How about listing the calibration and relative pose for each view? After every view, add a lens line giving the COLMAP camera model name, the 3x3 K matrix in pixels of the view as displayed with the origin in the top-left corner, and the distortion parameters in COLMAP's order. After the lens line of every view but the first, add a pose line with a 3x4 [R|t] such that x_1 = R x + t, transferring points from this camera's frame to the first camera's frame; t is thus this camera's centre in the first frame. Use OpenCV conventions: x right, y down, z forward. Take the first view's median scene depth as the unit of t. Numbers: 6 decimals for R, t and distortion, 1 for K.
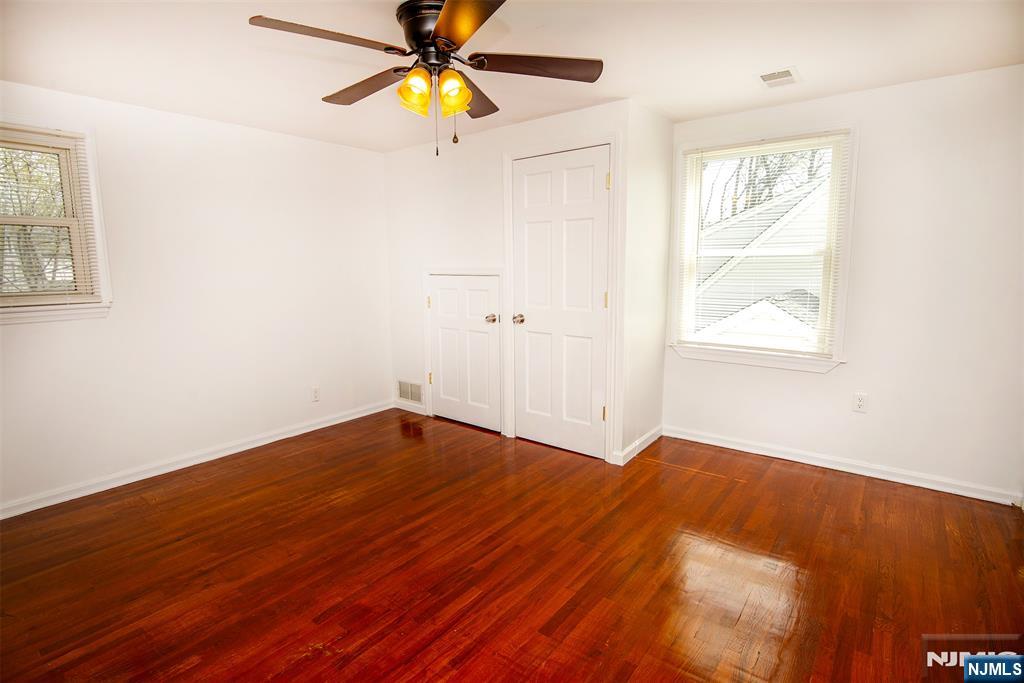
lens RADIAL K [[499.4, 0, 511.7], [0, 499.4, 340.6], [0, 0, 1]] dist [-0.018217, -0.001575]
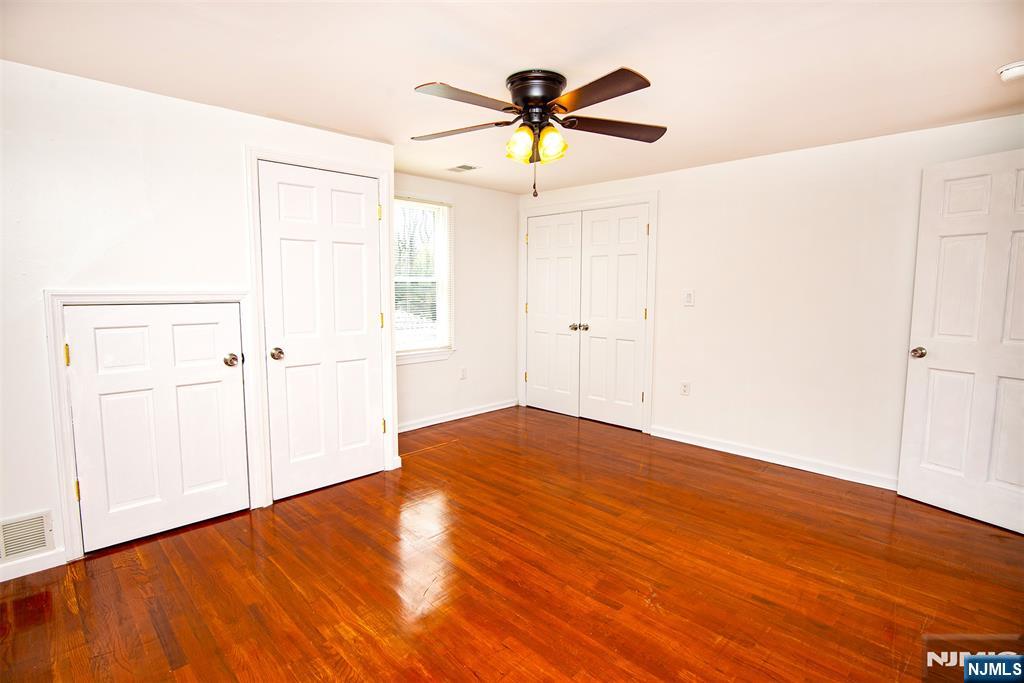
lens RADIAL K [[499.4, 0, 511.5], [0, 499.4, 338.2], [0, 0, 1]] dist [-0.018217, -0.001575]
pose [[0.124684, -0.095170, 0.987622, -0.974630], [0.144303, 0.986545, 0.076849, -0.099131], [-0.981647, 0.132935, 0.136739, 0.667233]]
